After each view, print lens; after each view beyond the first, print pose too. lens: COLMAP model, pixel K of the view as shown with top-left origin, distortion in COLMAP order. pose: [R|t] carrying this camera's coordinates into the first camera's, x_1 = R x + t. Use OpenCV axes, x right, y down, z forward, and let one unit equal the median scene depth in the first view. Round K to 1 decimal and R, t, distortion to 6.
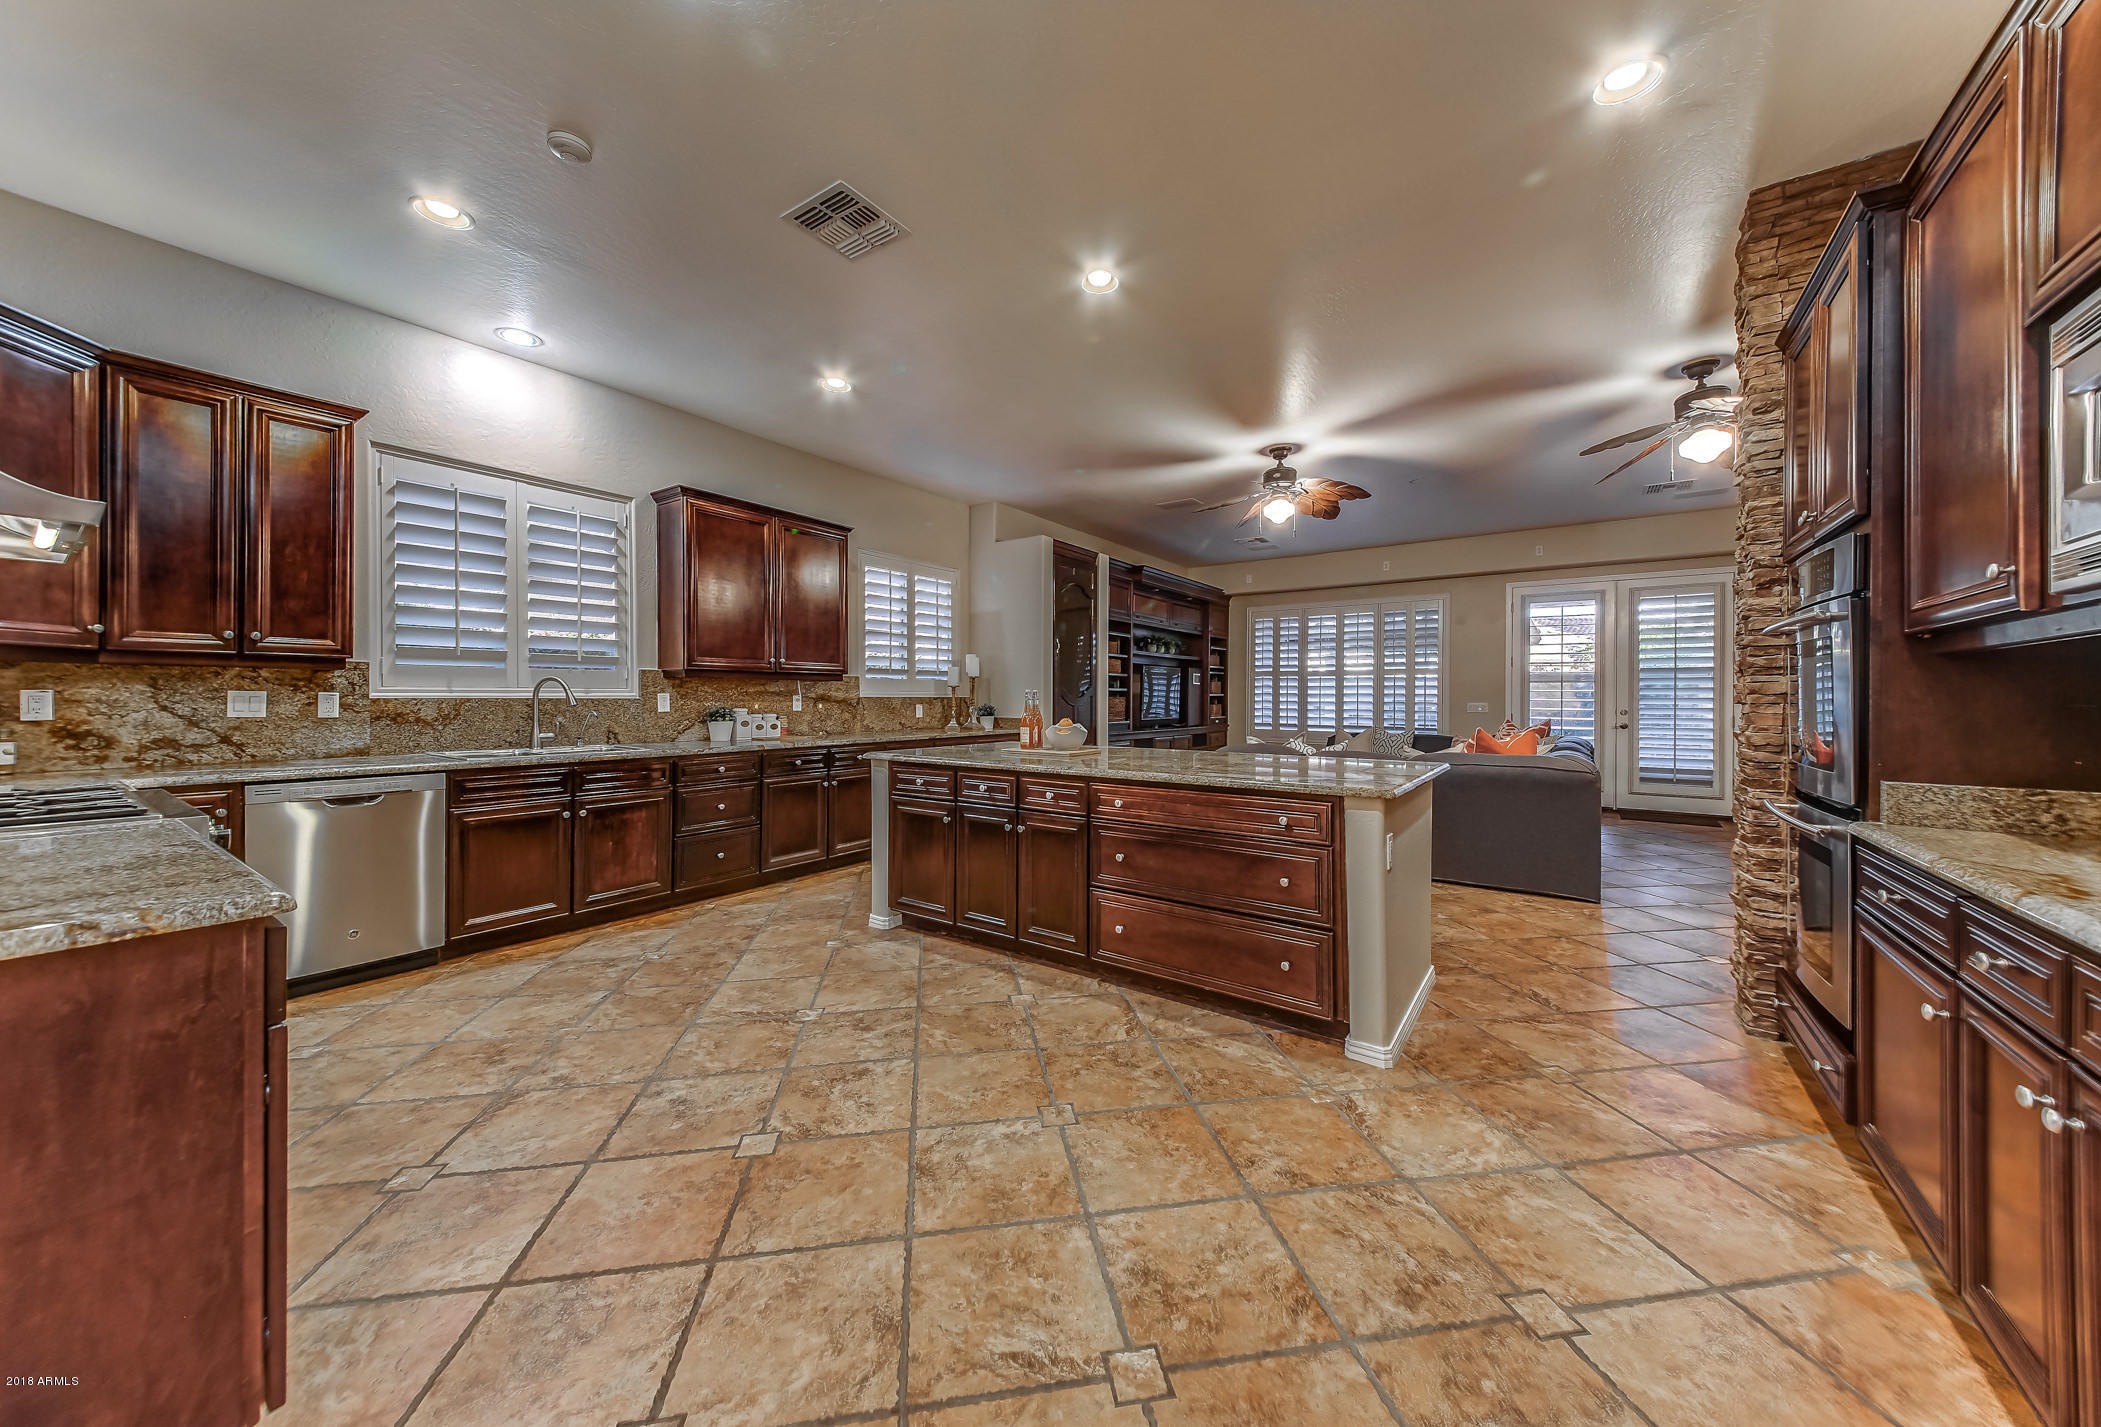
lens RADIAL K [[751.5, 0, 1054.6], [0, 751.5, 701.3], [0, 0, 1]] dist [0.079331, -0.000006]
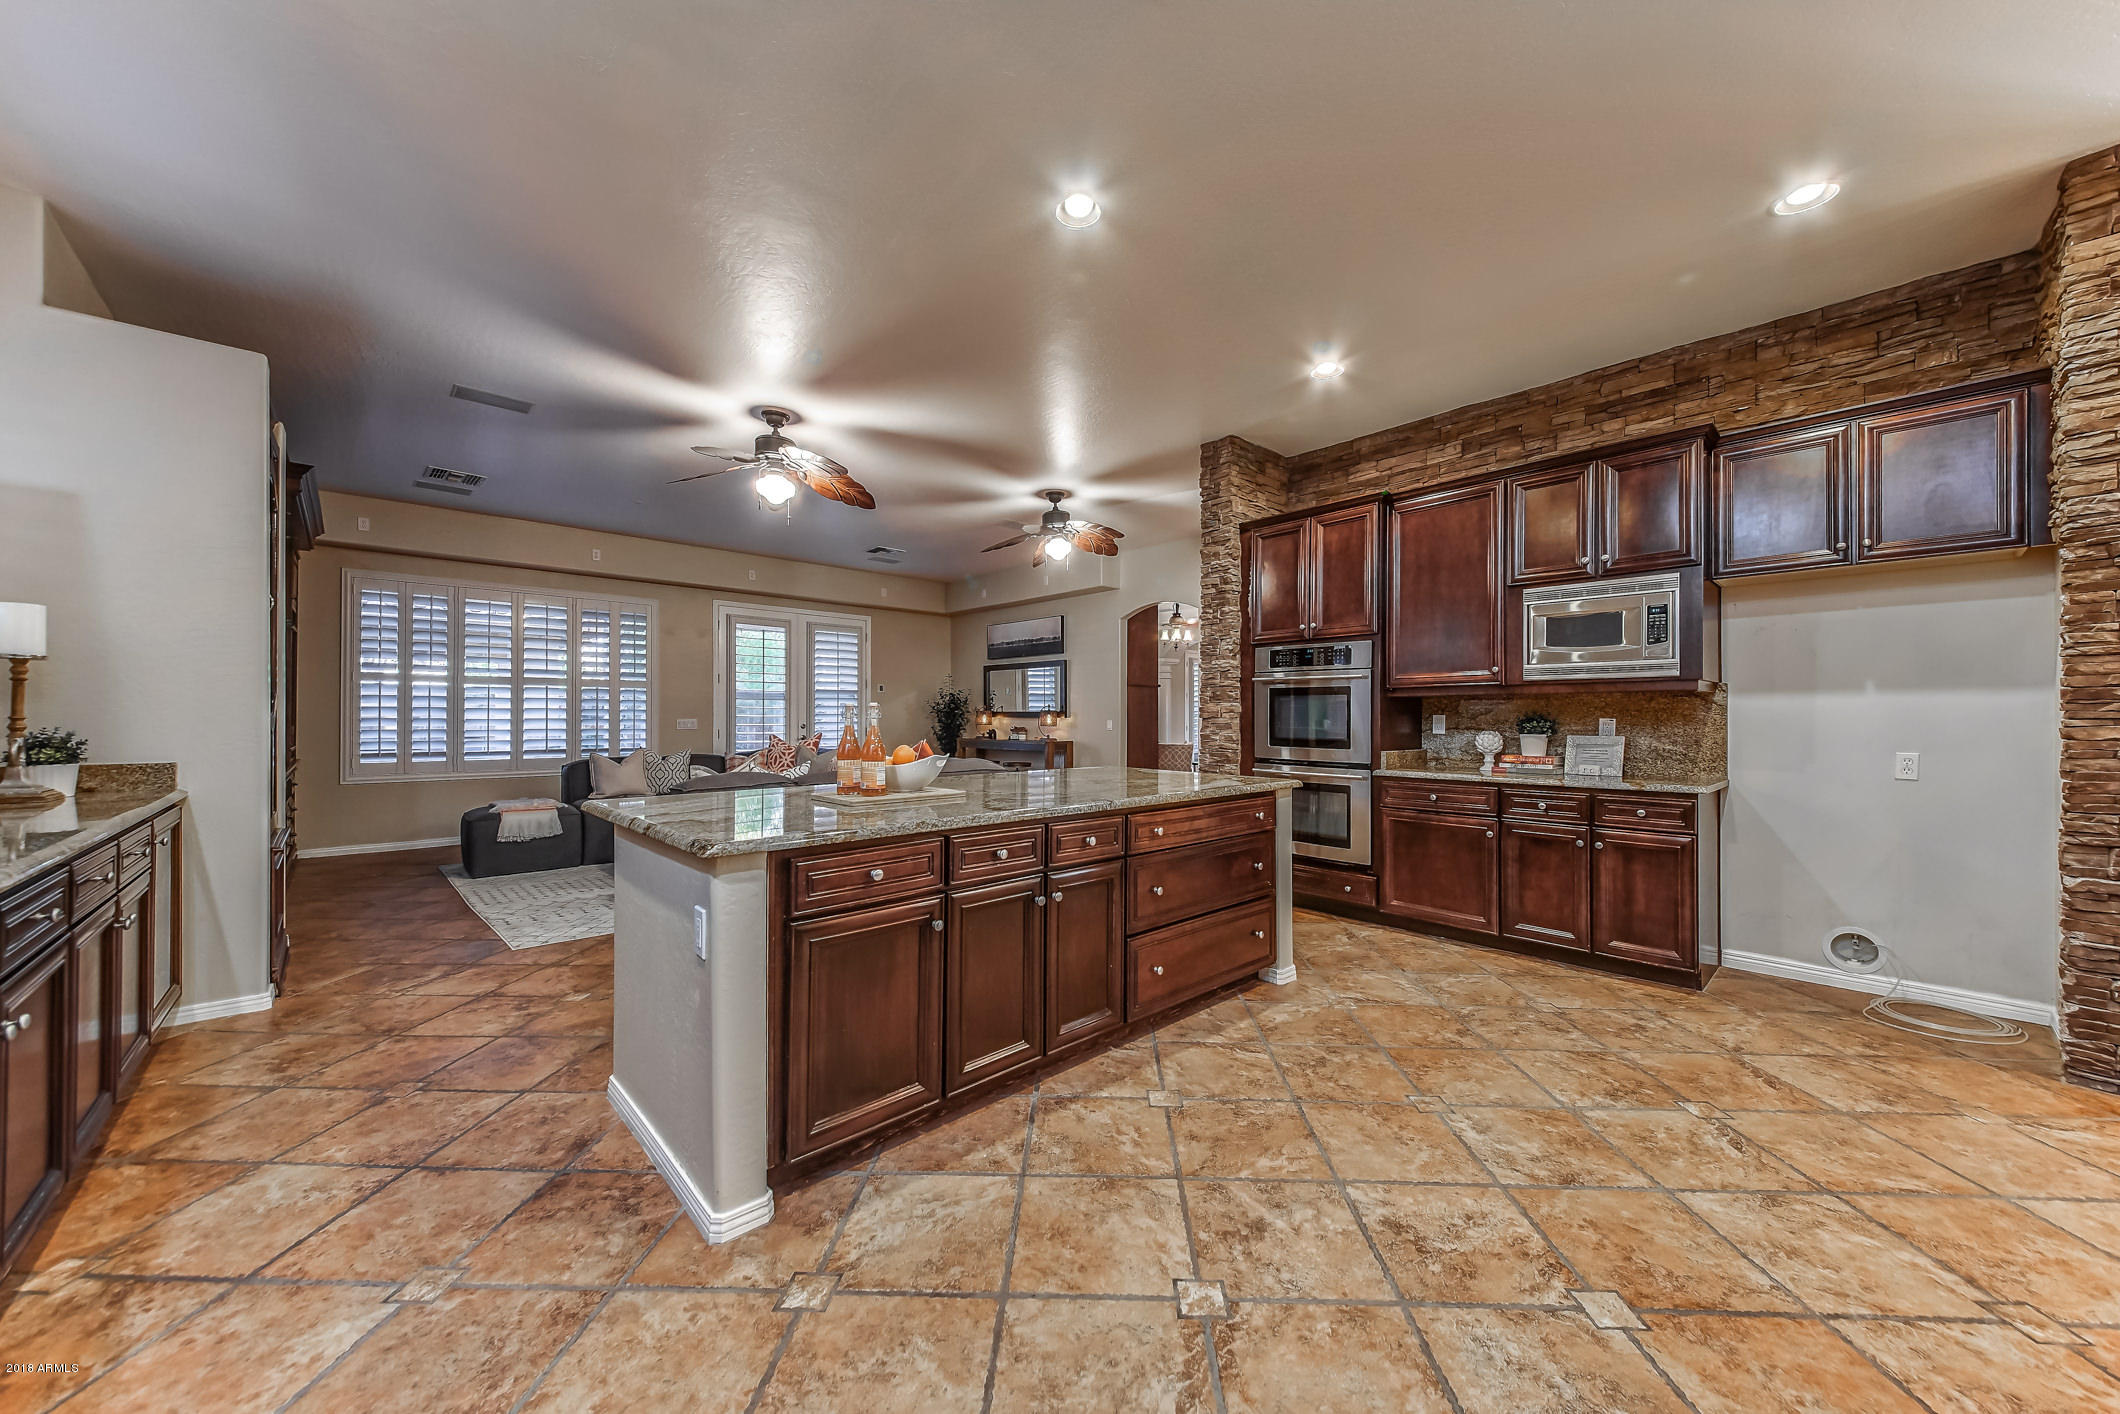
lens RADIAL K [[765.7, 0, 1069.3], [0, 765.7, 715.2], [0, 0, 1]] dist [0.026572, -0.003012]
pose [[0.182810, -0.004158, 0.983139, -0.779534], [0.005435, 0.999980, 0.003218, -0.007260], [-0.983133, 0.004755, 0.182829, 0.877023]]
